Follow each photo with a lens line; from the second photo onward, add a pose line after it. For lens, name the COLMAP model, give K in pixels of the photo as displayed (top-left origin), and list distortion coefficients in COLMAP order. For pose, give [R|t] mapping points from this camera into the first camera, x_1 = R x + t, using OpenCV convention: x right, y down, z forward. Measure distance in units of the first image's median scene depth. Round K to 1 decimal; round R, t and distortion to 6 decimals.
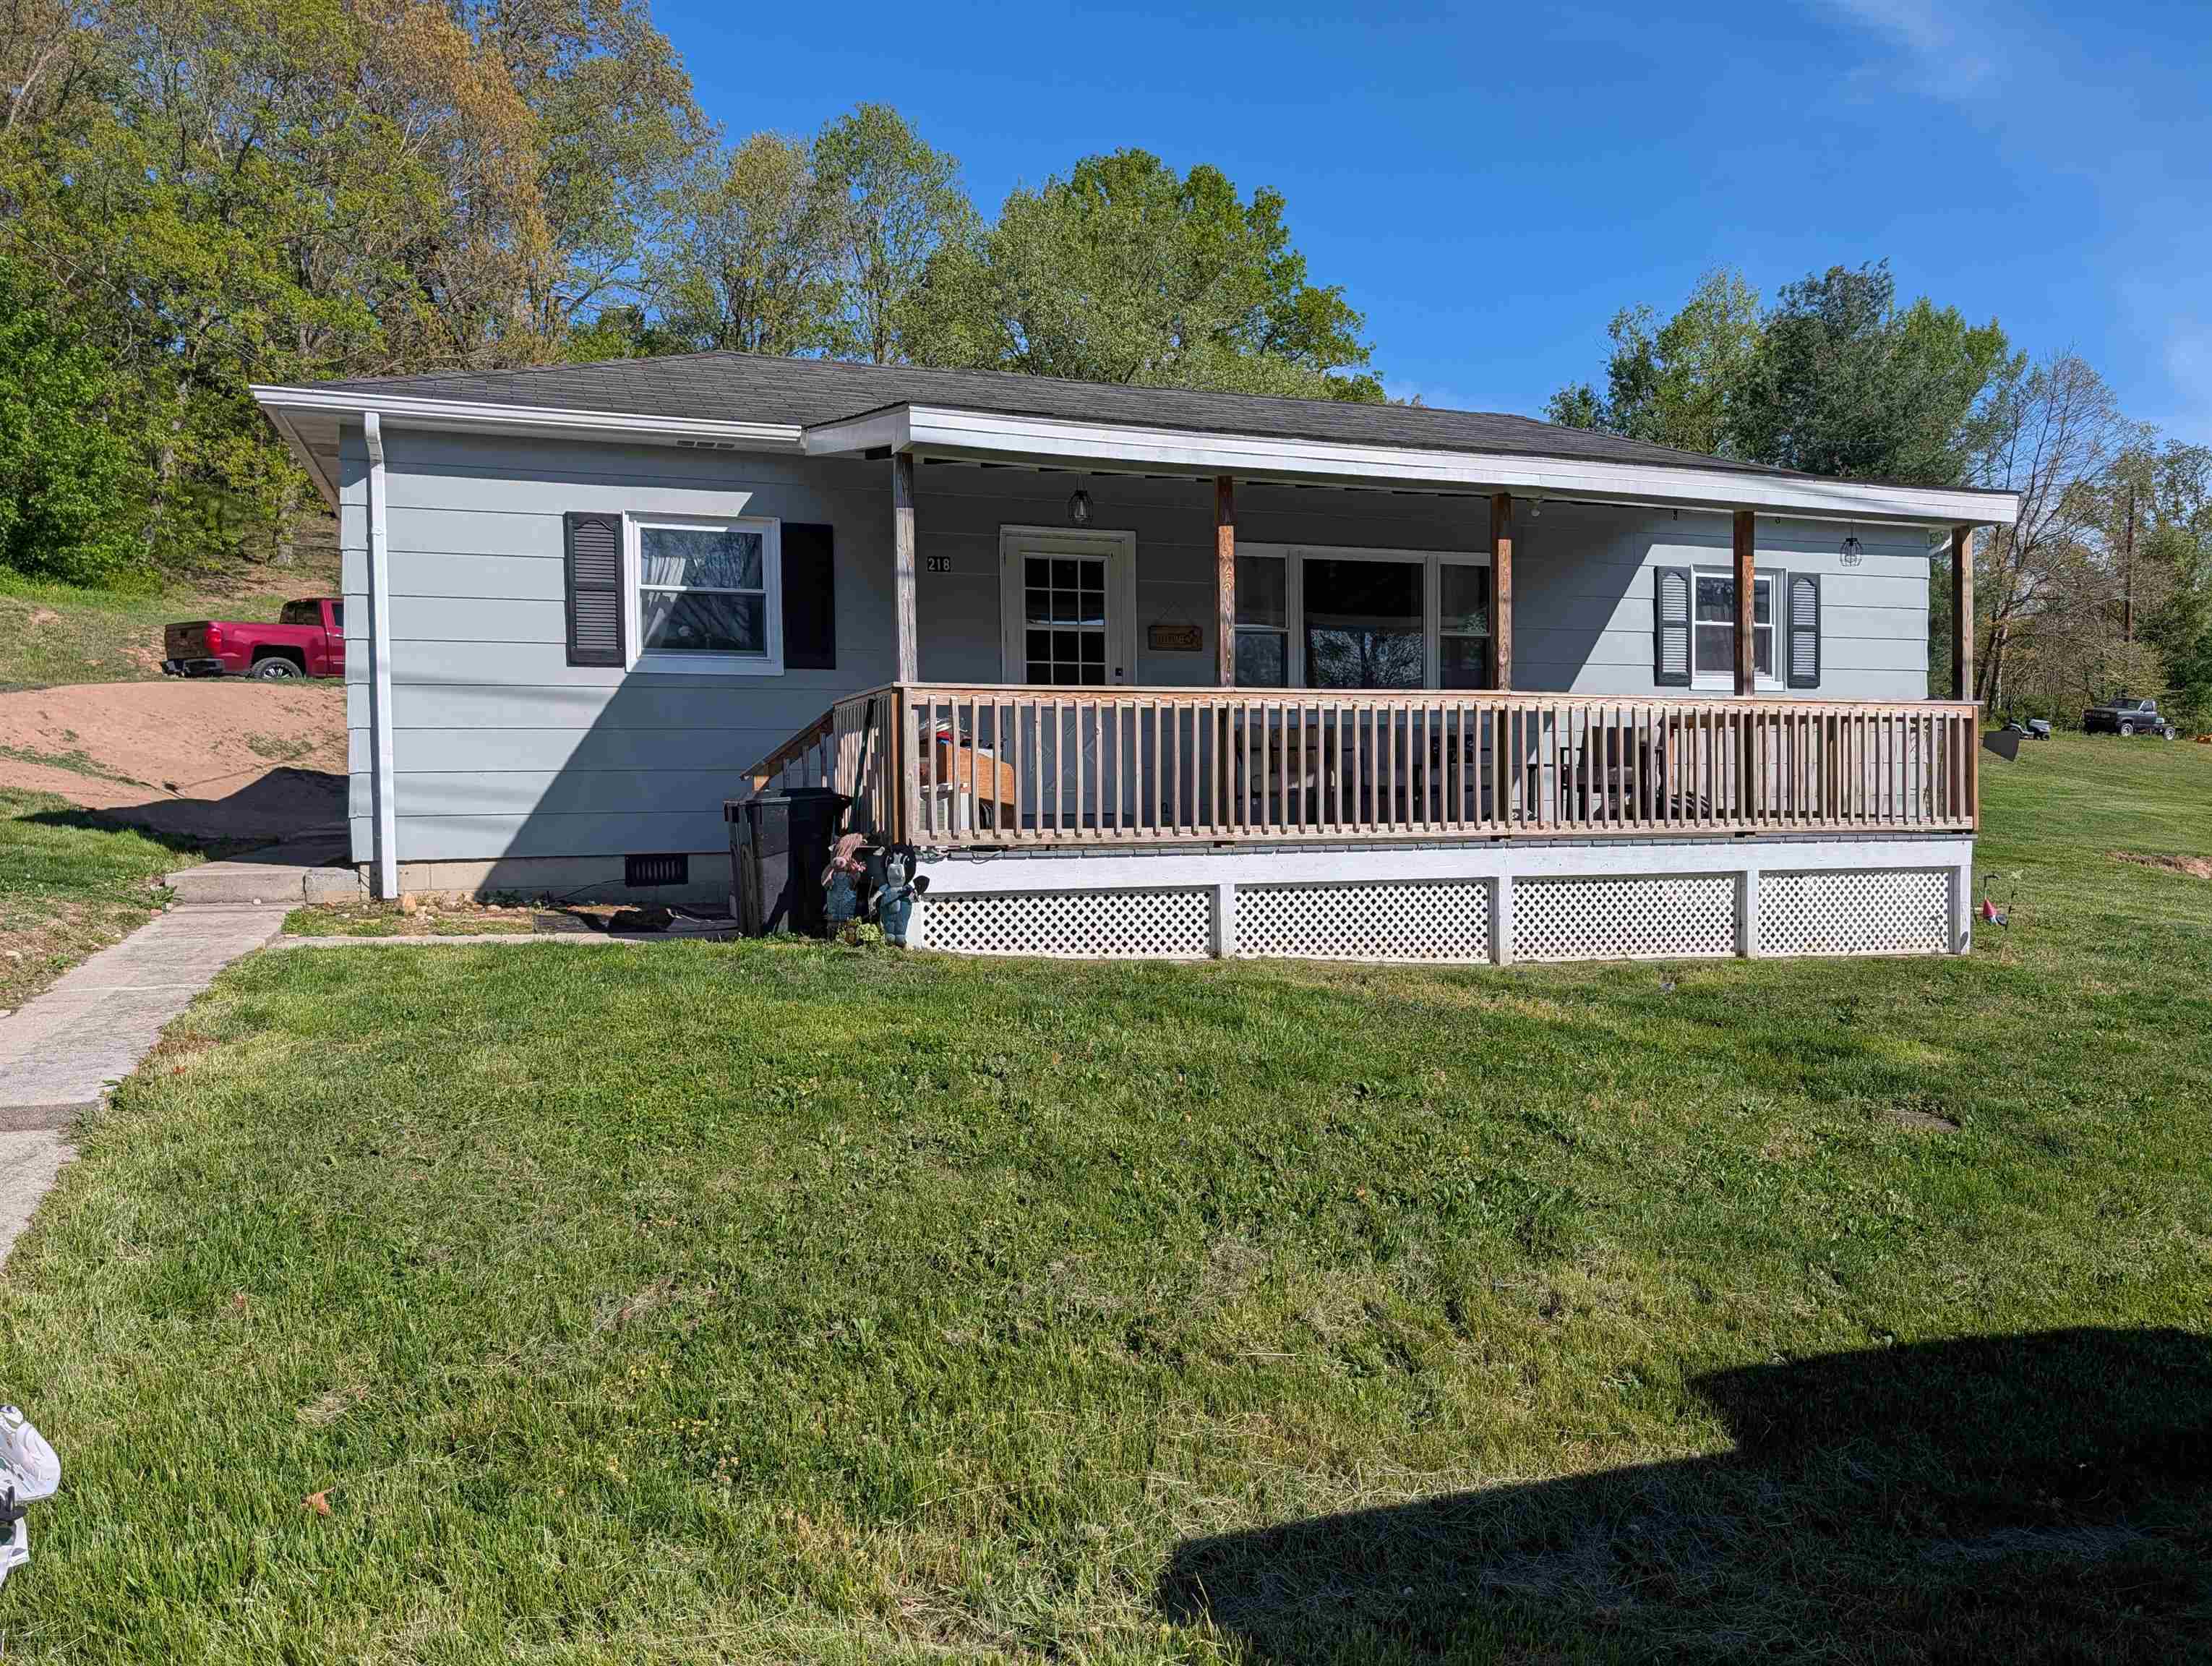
lens RADIAL K [[1560.8, 0, 1105.5], [0, 1560.8, 884.0], [0, 0, 1]] dist [0.040669, -0.043808]
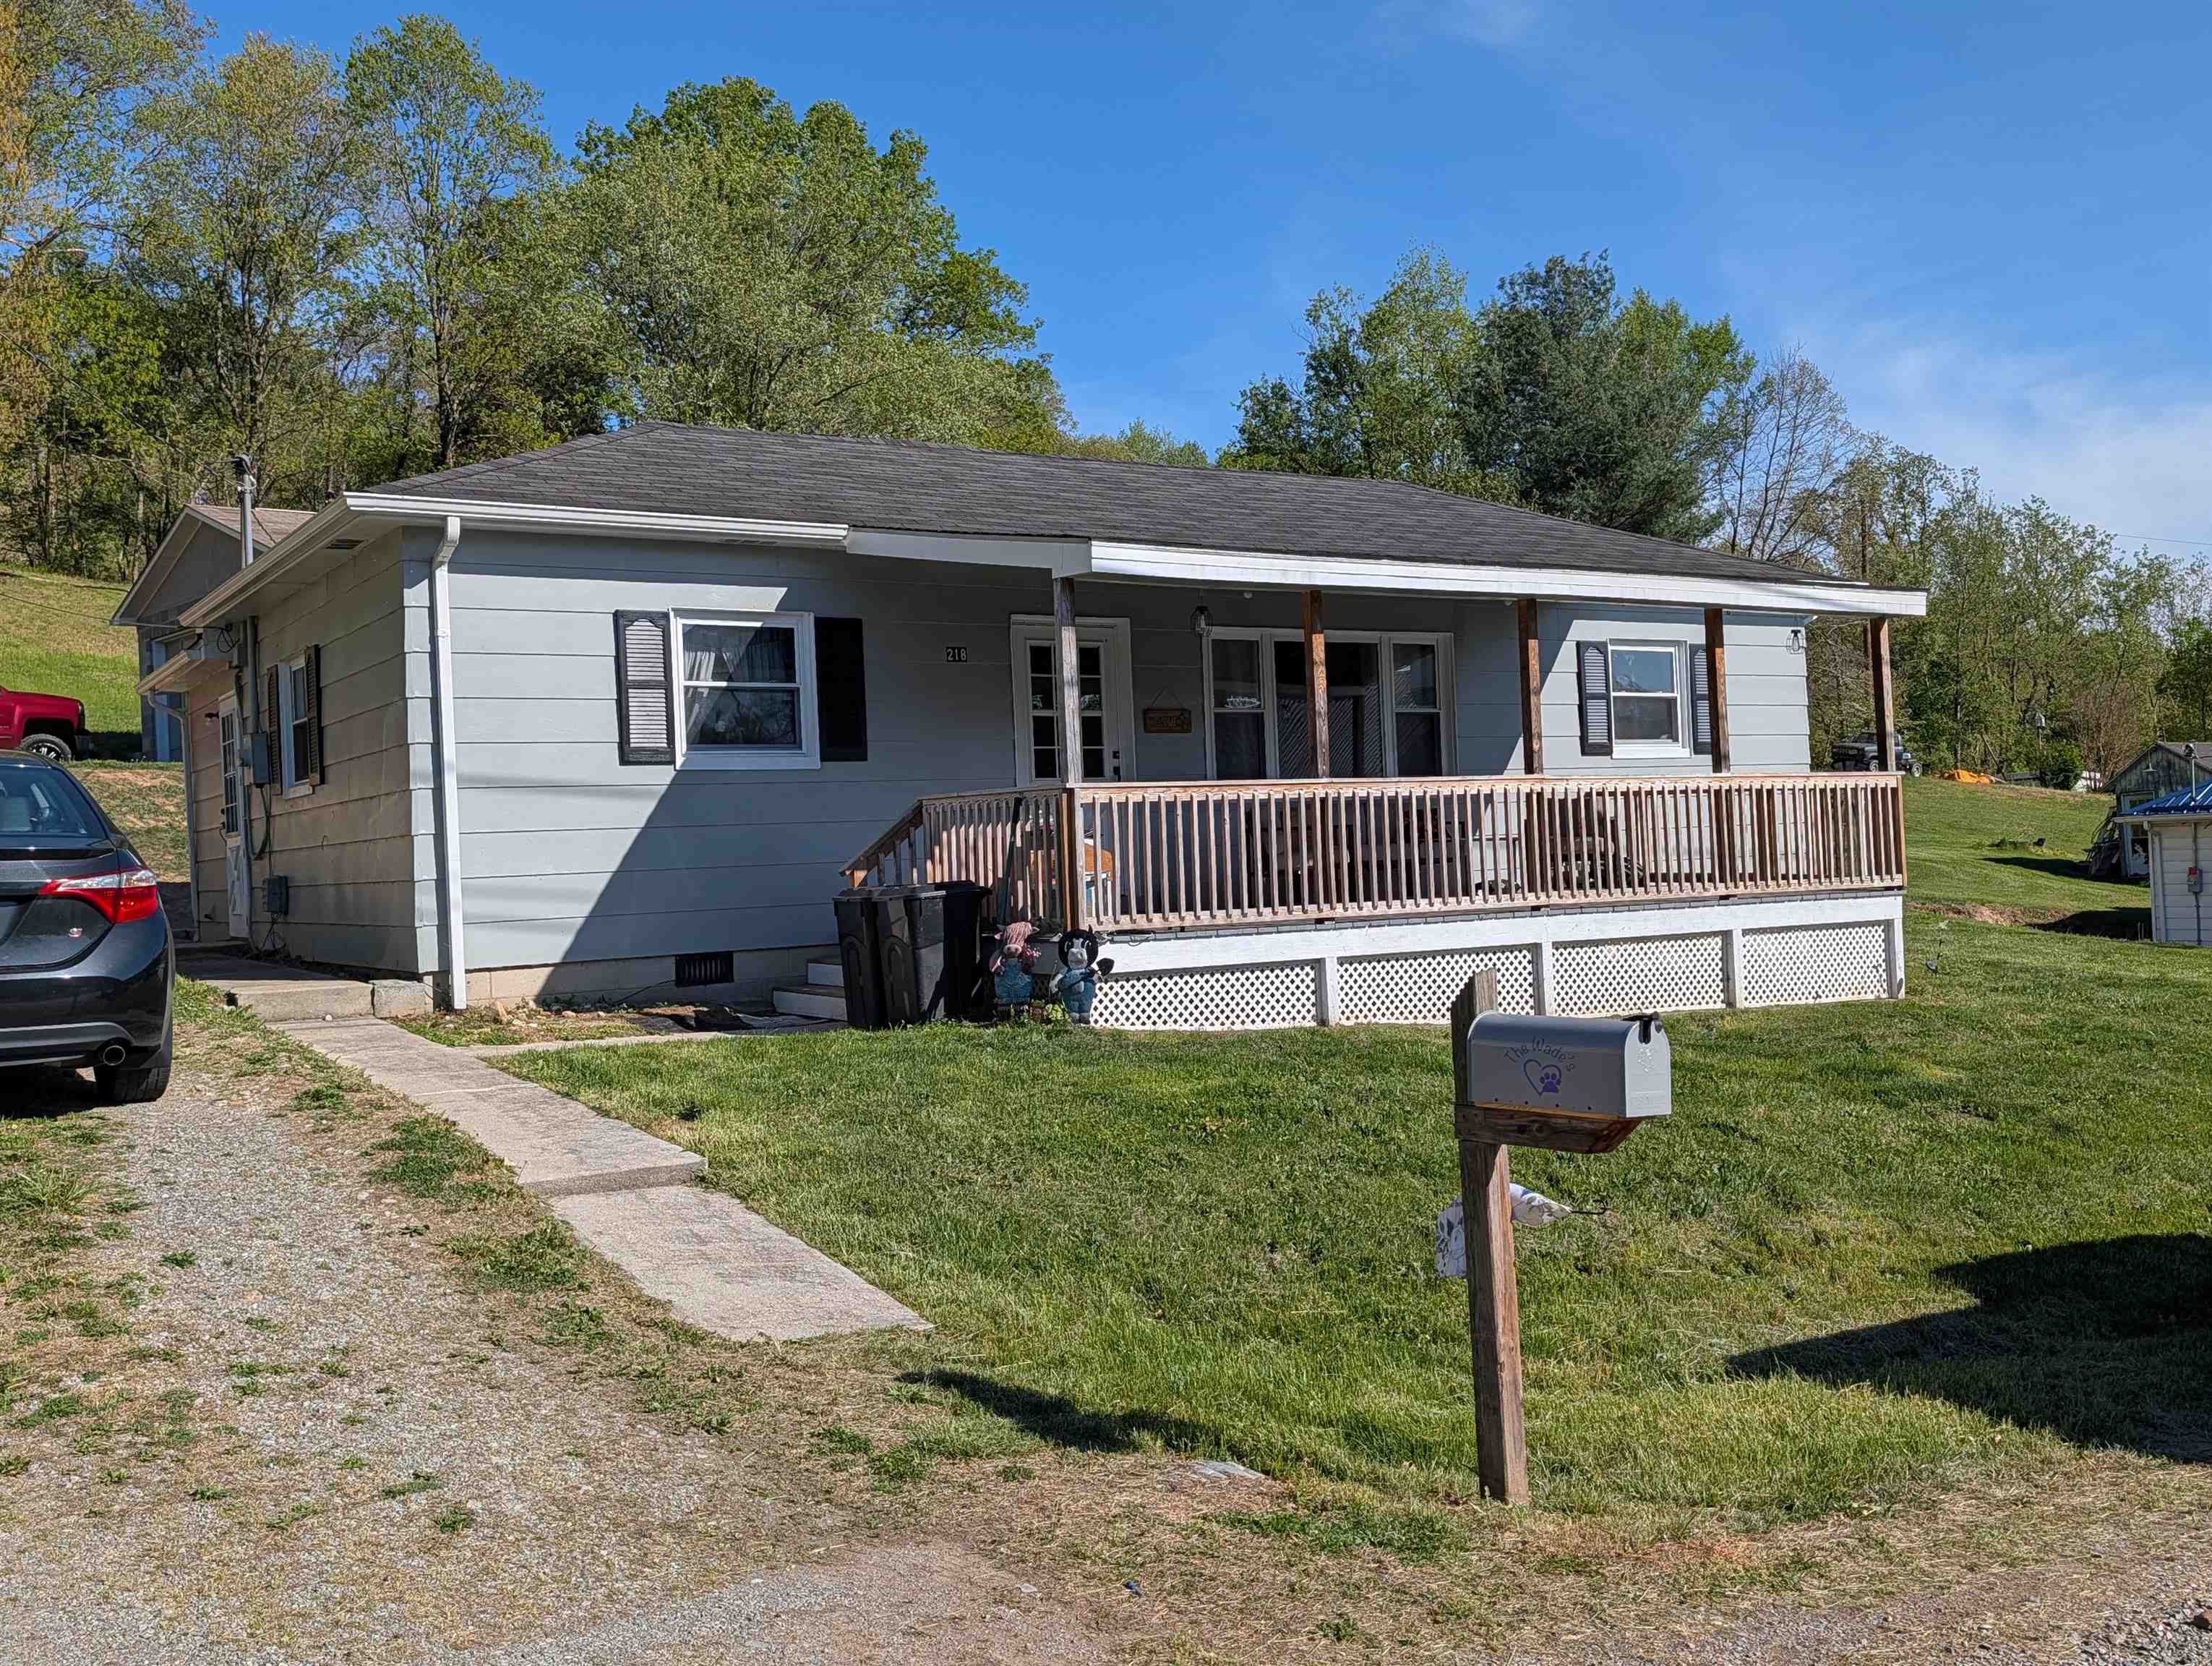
lens RADIAL K [[2038.6, 0, 1080.7], [0, 2038.6, 835.3], [0, 0, 1]] dist [0.083506, -0.146041]
pose [[0.976039, -0.025894, 0.216051, -0.343418], [0.040962, 0.997007, -0.065562, 0.001407], [-0.213707, 0.072841, 0.974178, -0.311585]]
